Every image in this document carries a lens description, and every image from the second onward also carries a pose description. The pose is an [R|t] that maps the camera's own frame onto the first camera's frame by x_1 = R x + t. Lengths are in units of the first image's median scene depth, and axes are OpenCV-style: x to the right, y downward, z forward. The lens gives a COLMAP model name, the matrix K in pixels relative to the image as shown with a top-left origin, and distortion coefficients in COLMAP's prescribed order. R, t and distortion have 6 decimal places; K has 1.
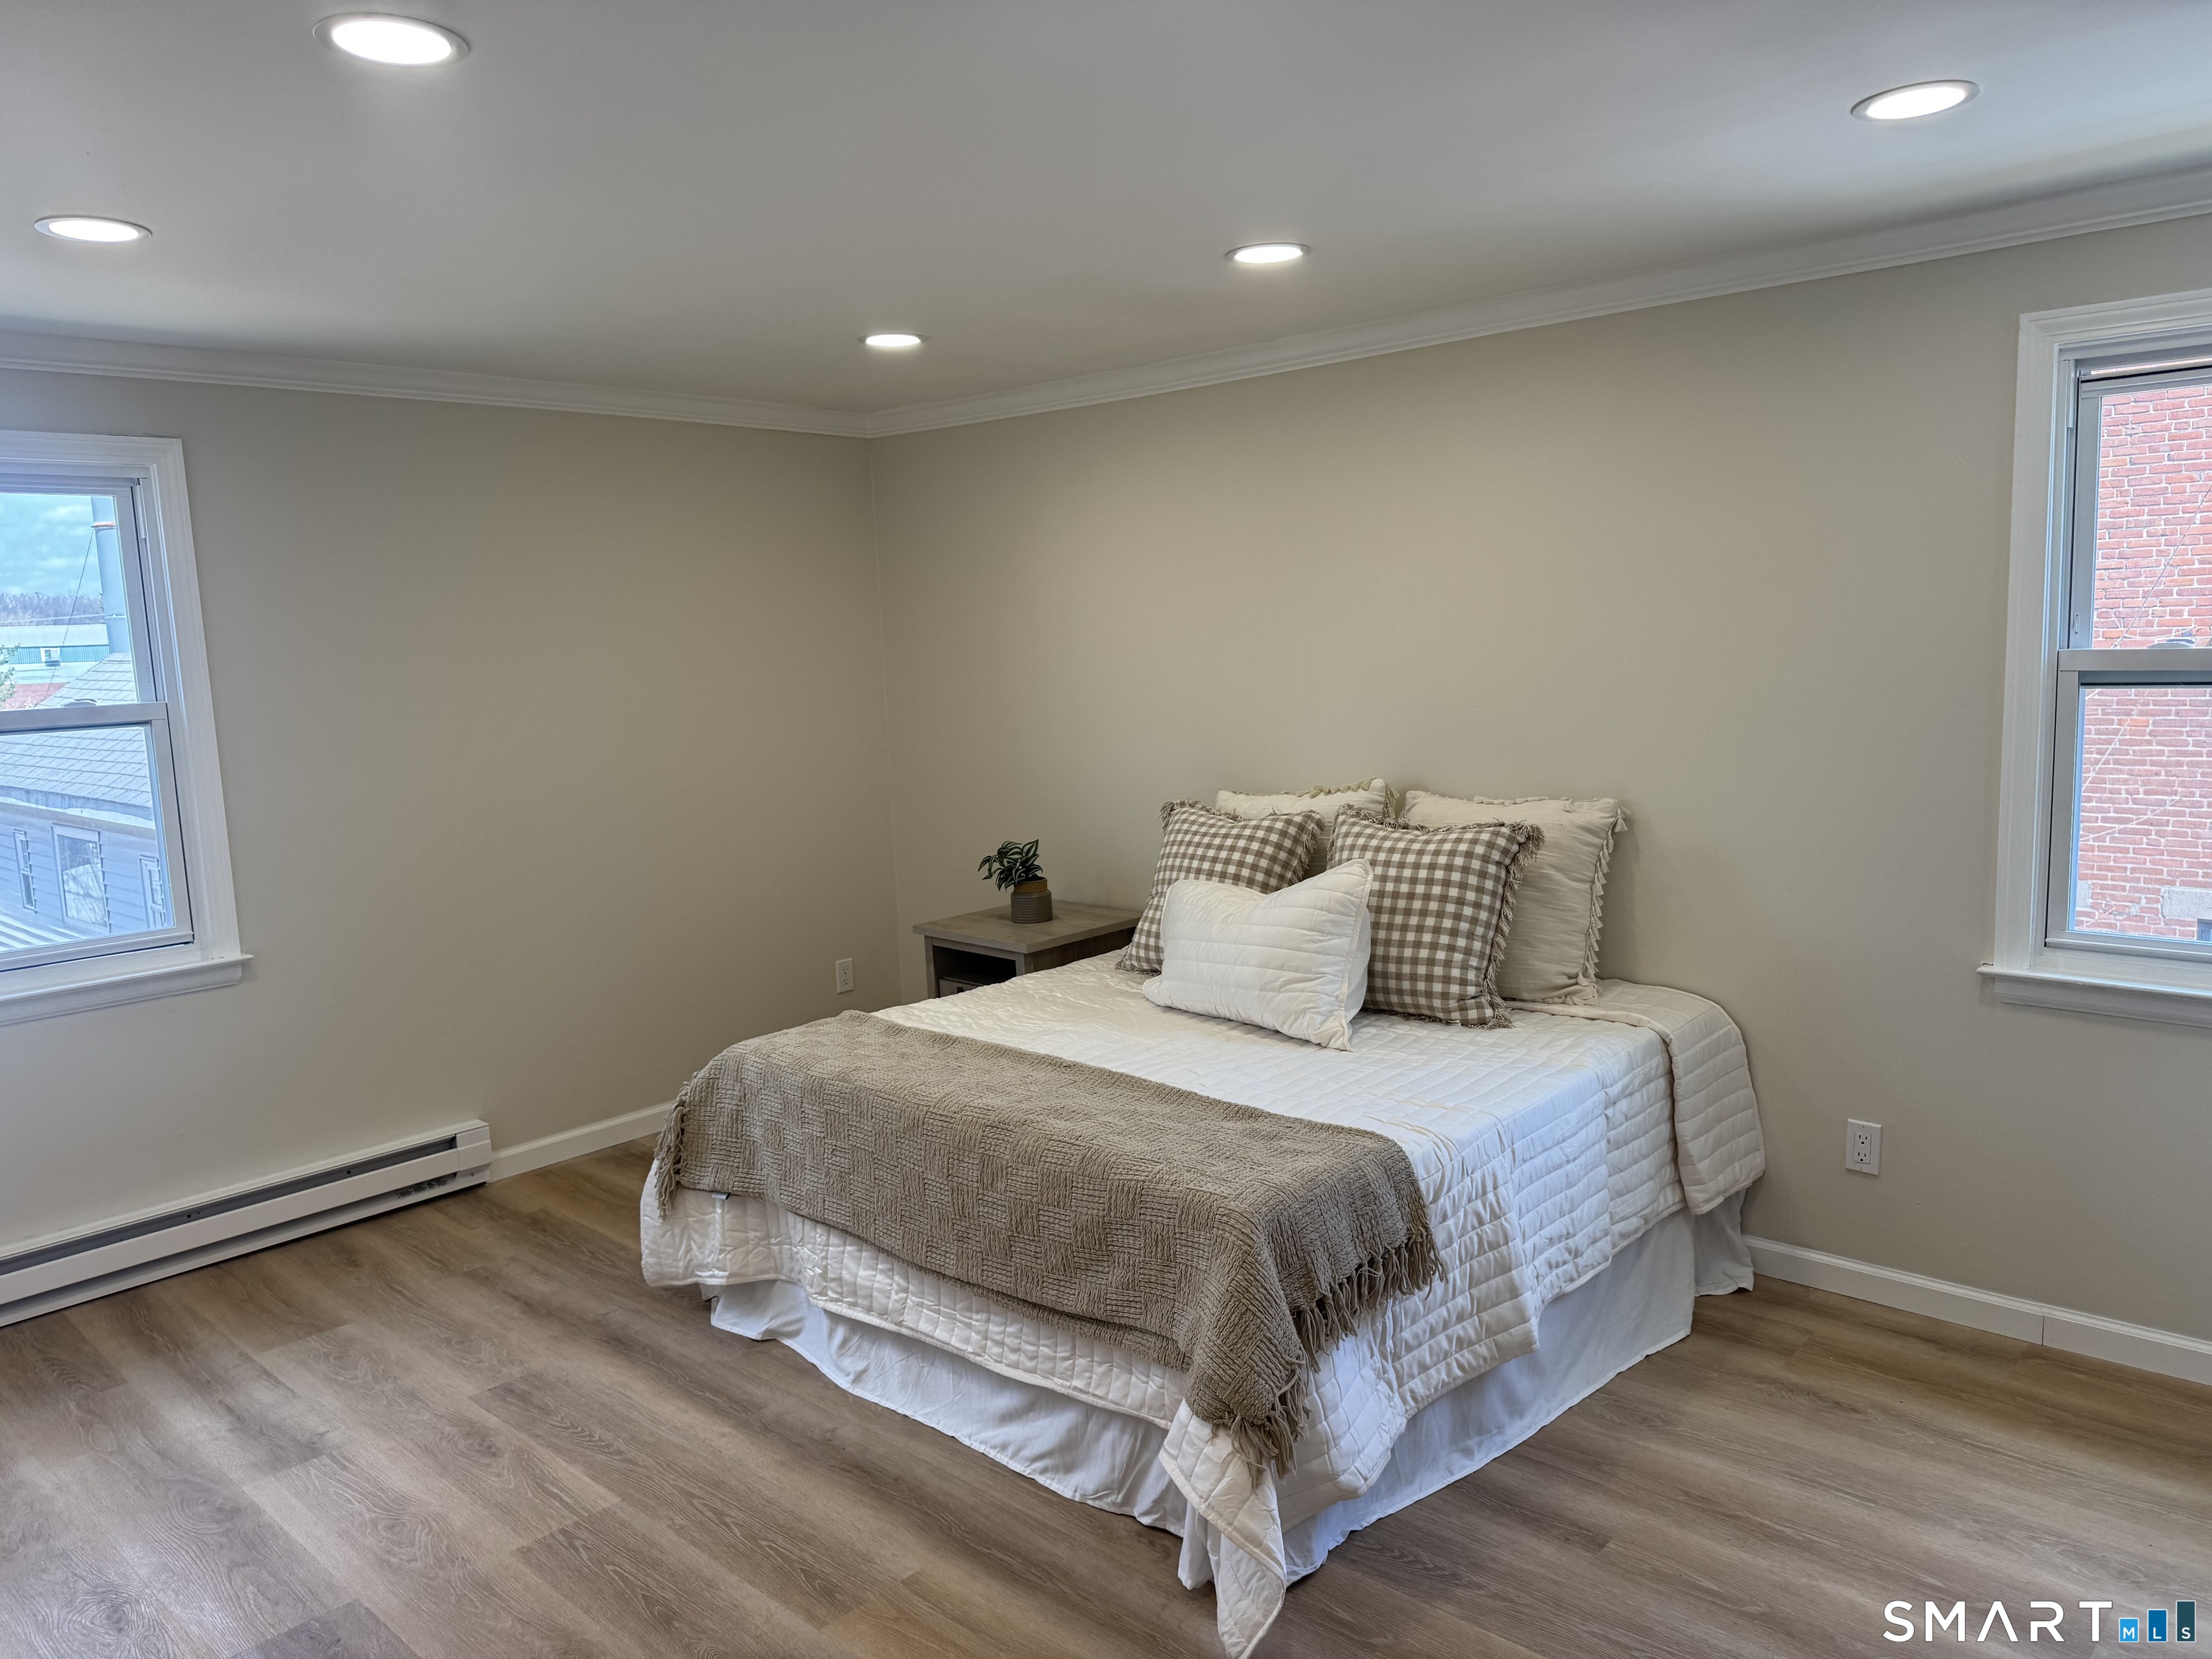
lens RADIAL K [[1580.7, 0, 1108.3], [0, 1580.7, 818.9], [0, 0, 1]] dist [0.091411, -0.103387]
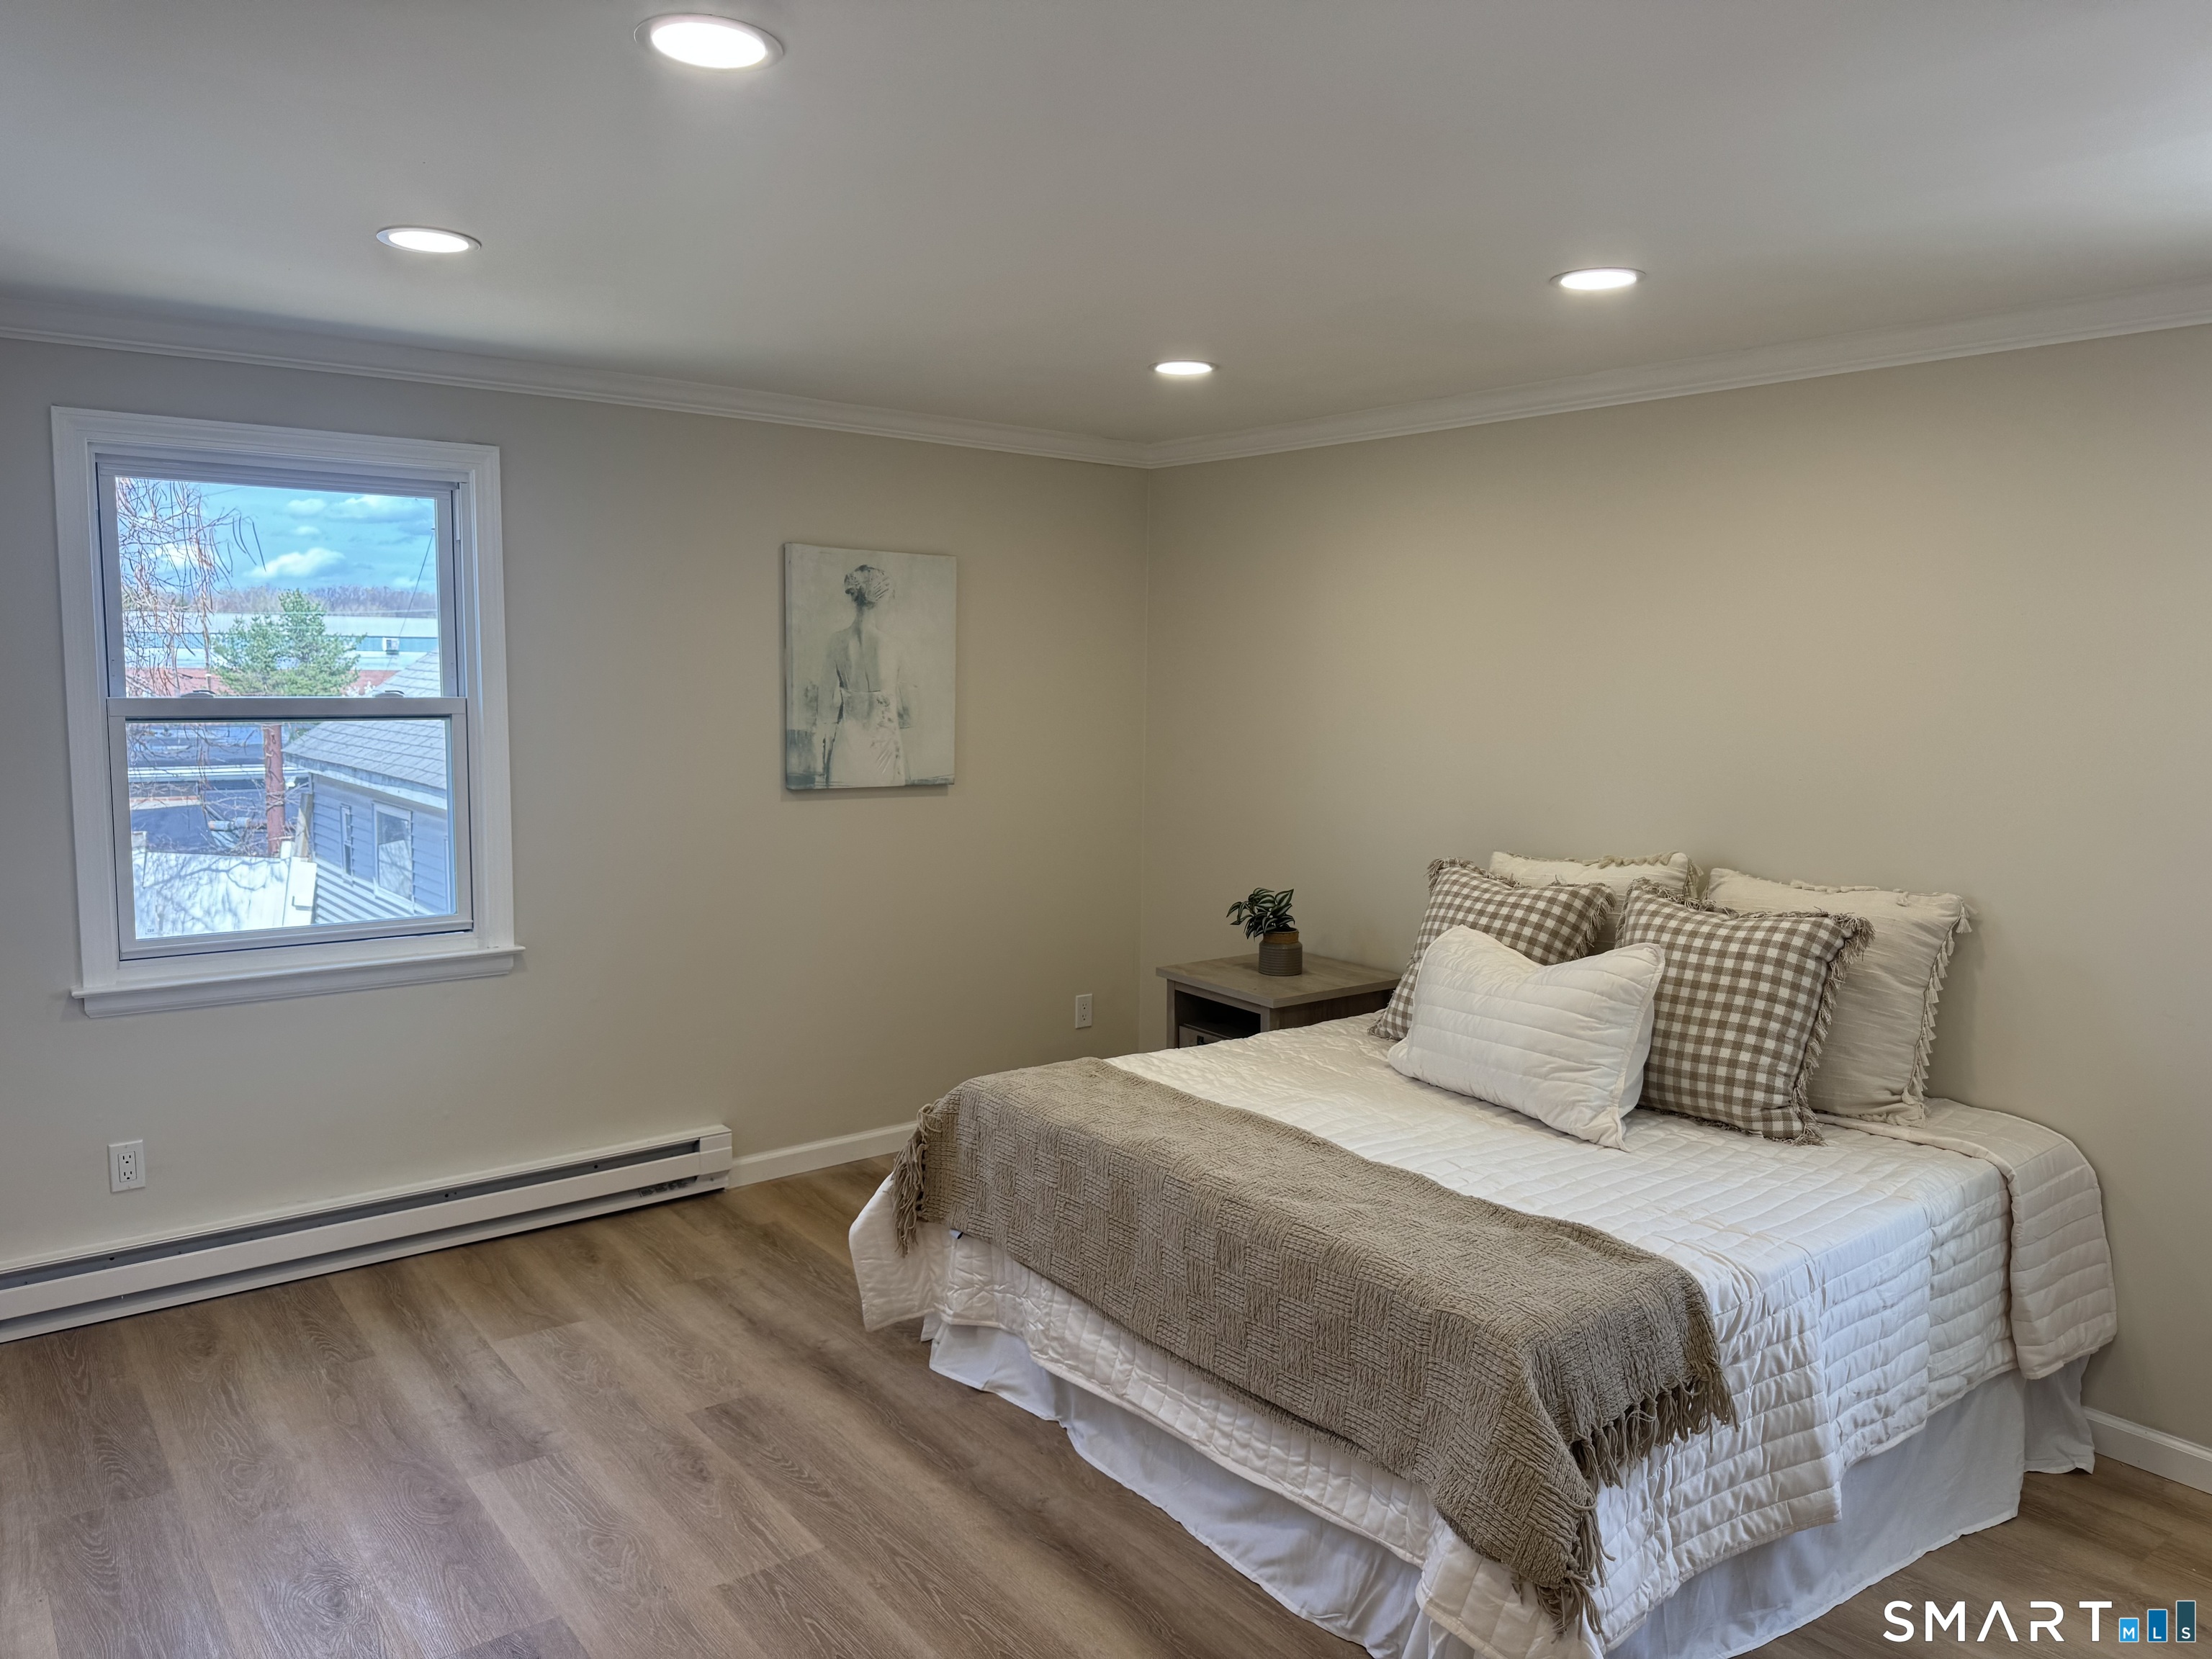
lens RADIAL K [[1529.7, 0, 1114.5], [0, 1529.7, 822.4], [0, 0, 1]] dist [0.220361, -0.356286]
pose [[0.986513, 0.068021, -0.148882, -0.017680], [-0.070847, 0.997392, -0.013761, -0.008442], [0.147558, 0.024123, 0.988759, 0.069655]]
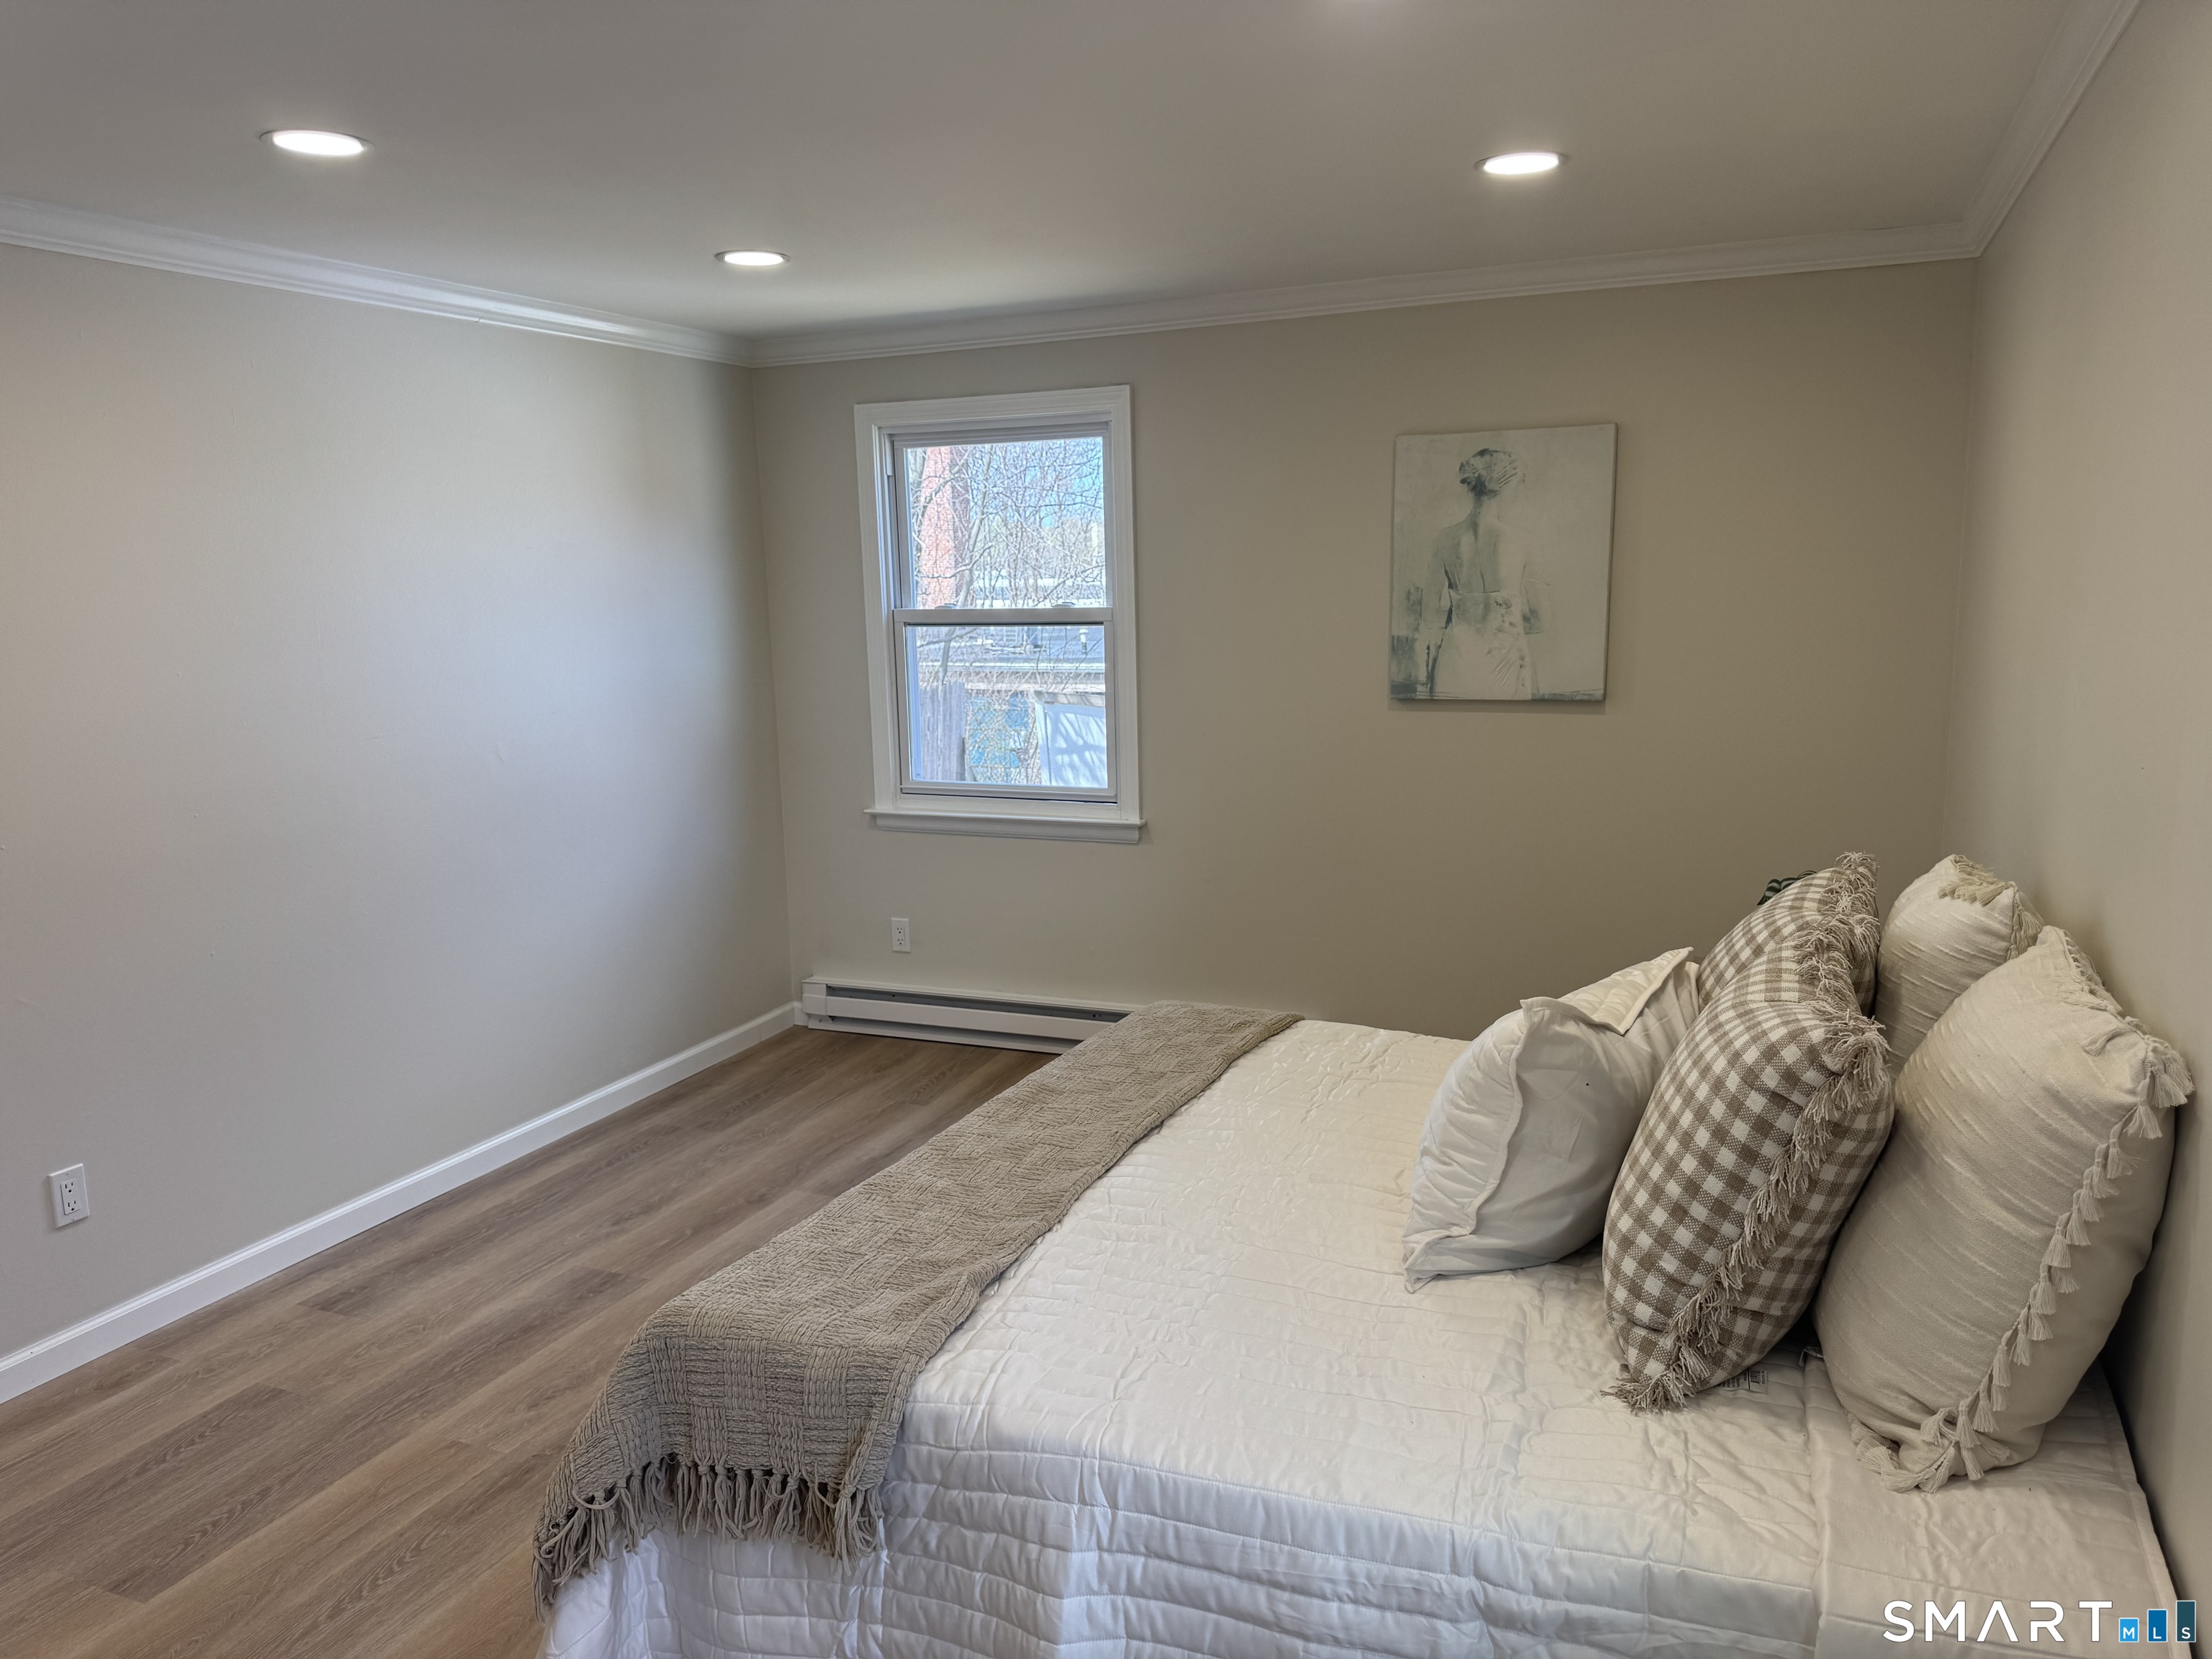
lens RADIAL K [[1580.7, 0, 1108.3], [0, 1580.7, 818.9], [0, 0, 1]] dist [0.091411, -0.103387]
pose [[0.319093, 0.179560, -0.930558, 0.649782], [-0.103670, 0.982609, 0.154055, -0.112639], [0.942036, 0.047314, 0.332158, 0.686588]]
